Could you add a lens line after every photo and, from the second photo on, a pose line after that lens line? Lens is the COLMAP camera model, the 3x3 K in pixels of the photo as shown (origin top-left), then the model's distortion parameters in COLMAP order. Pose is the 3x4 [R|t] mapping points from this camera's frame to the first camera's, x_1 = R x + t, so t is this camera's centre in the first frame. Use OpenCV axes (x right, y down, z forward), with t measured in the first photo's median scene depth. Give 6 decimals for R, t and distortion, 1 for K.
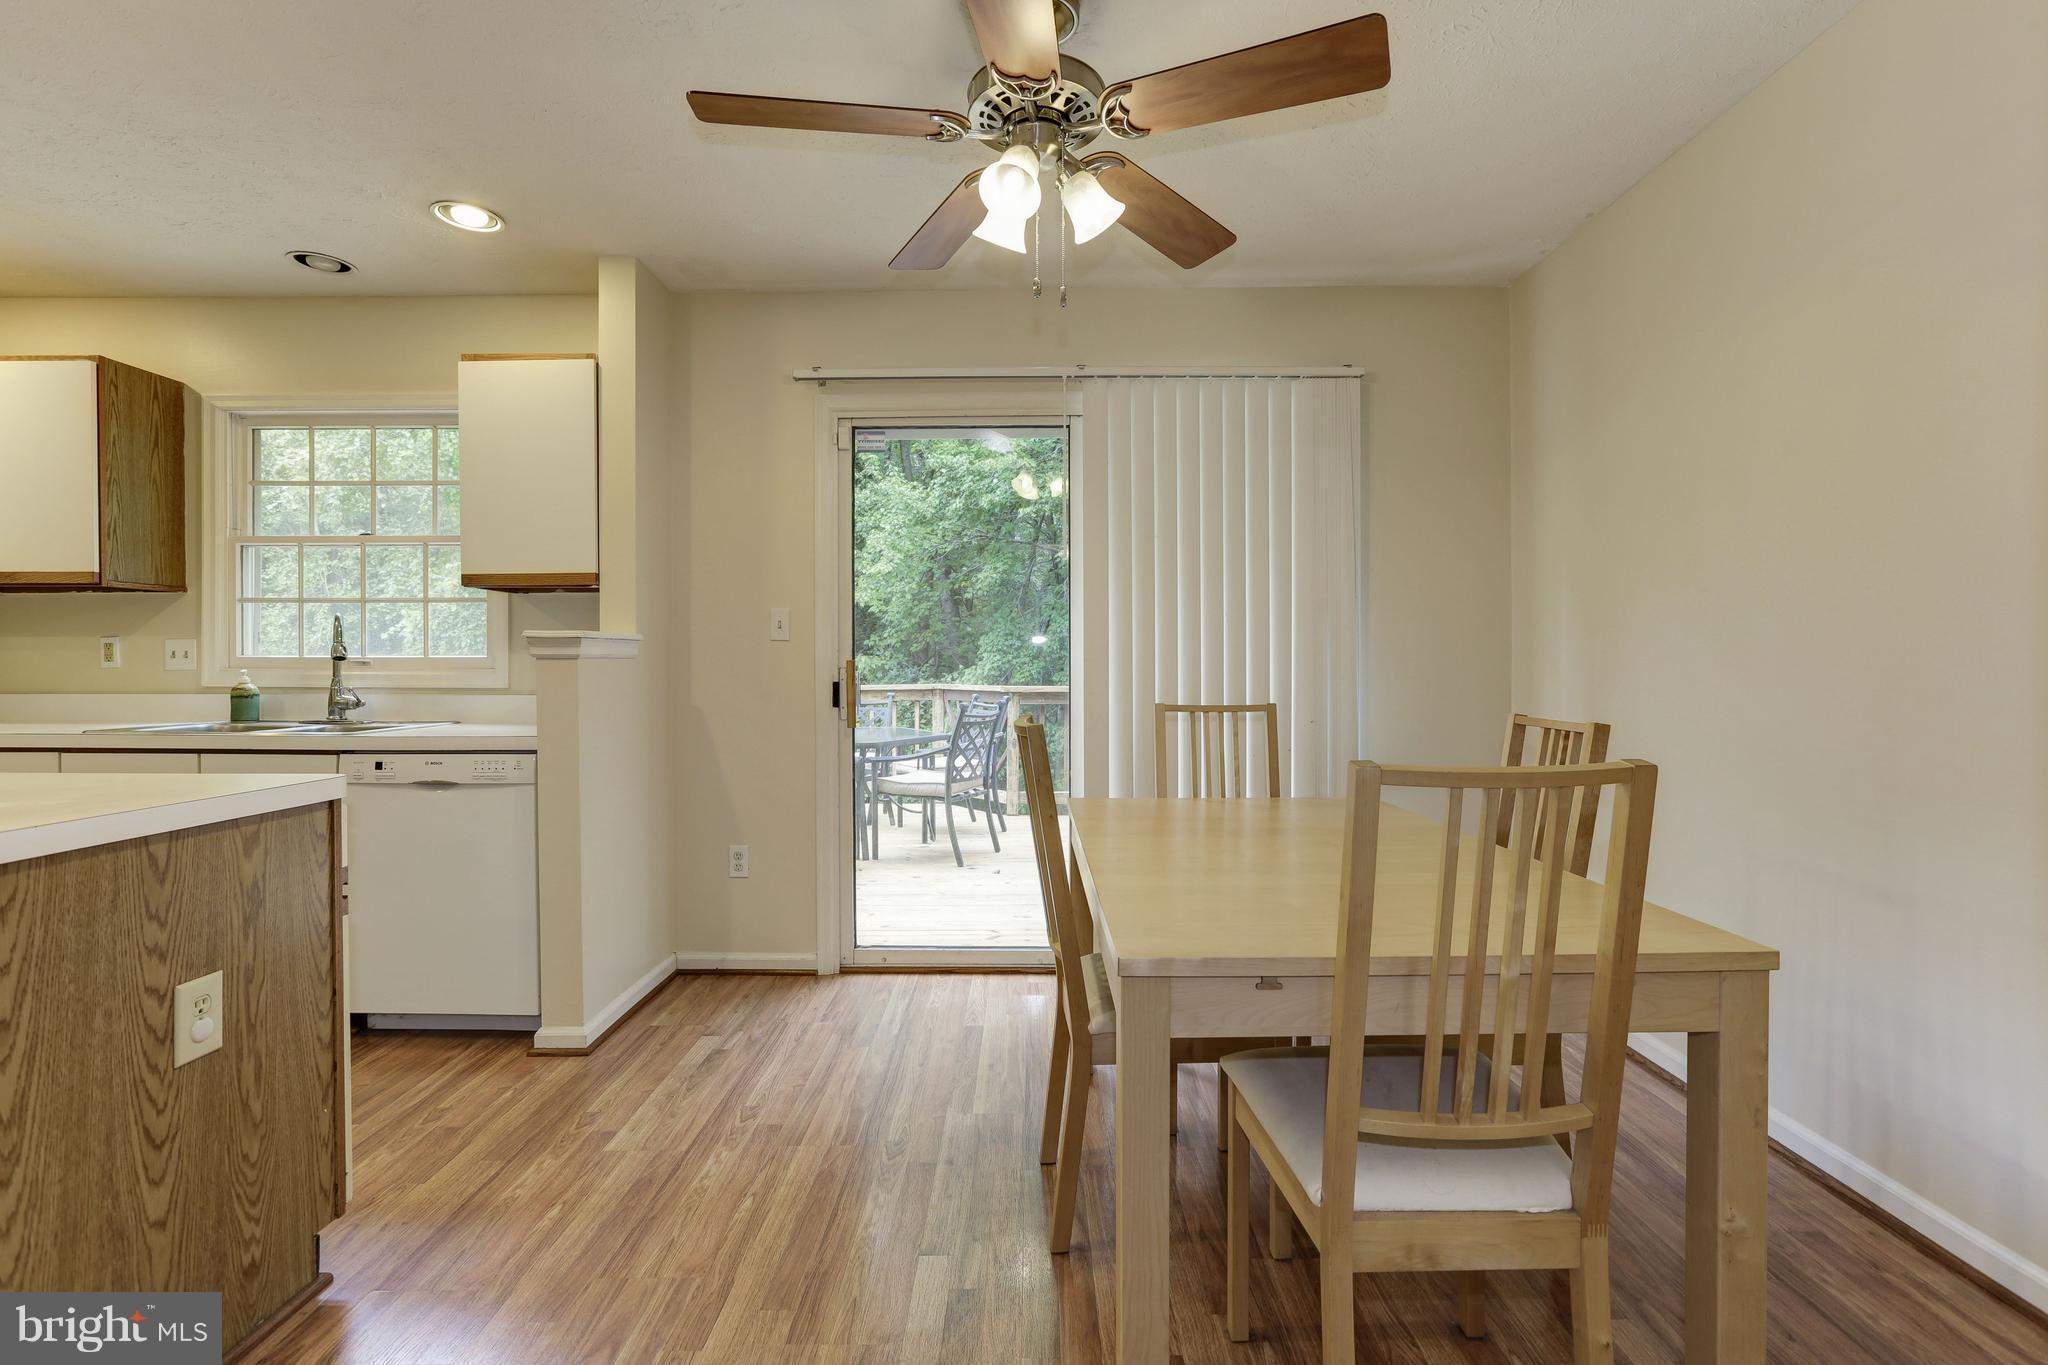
lens RADIAL K [[932.4, 0, 1028.1], [0, 932.4, 673.0], [0, 0, 1]] dist [-0.031277, 0.015373]
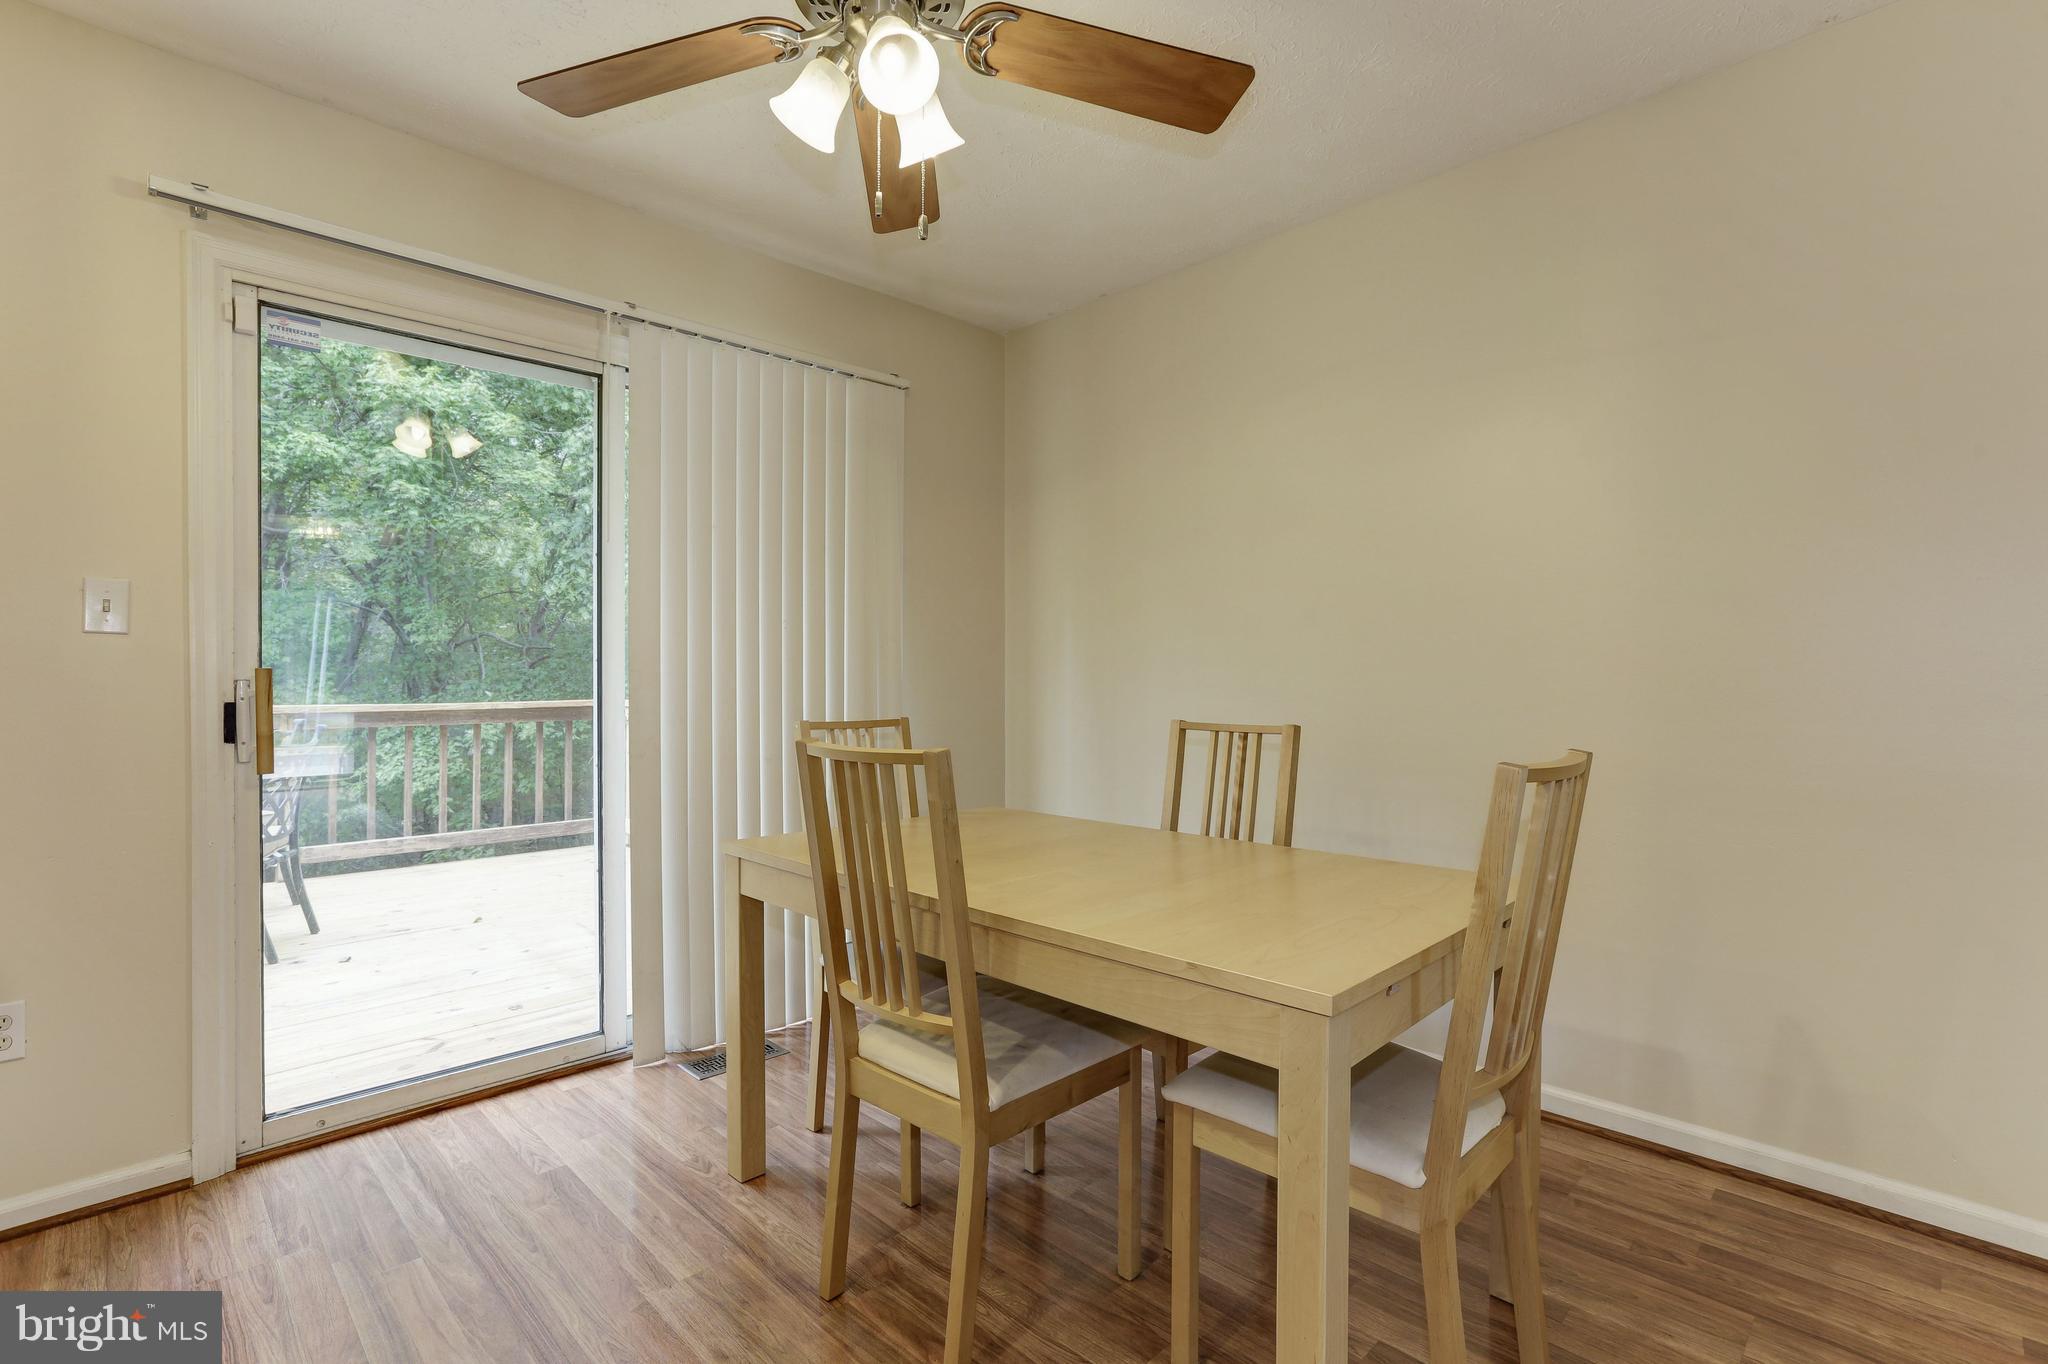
lens RADIAL K [[933.3, 0, 1024.0], [0, 933.3, 682.0], [0, 0, 1]] dist [-0.031050, 0.014976]
pose [[0.718045, -0.003257, 0.695989, -0.311344], [0.004873, 0.999988, -0.000348, -0.001387], [-0.695980, 0.003641, 0.718052, 0.232034]]
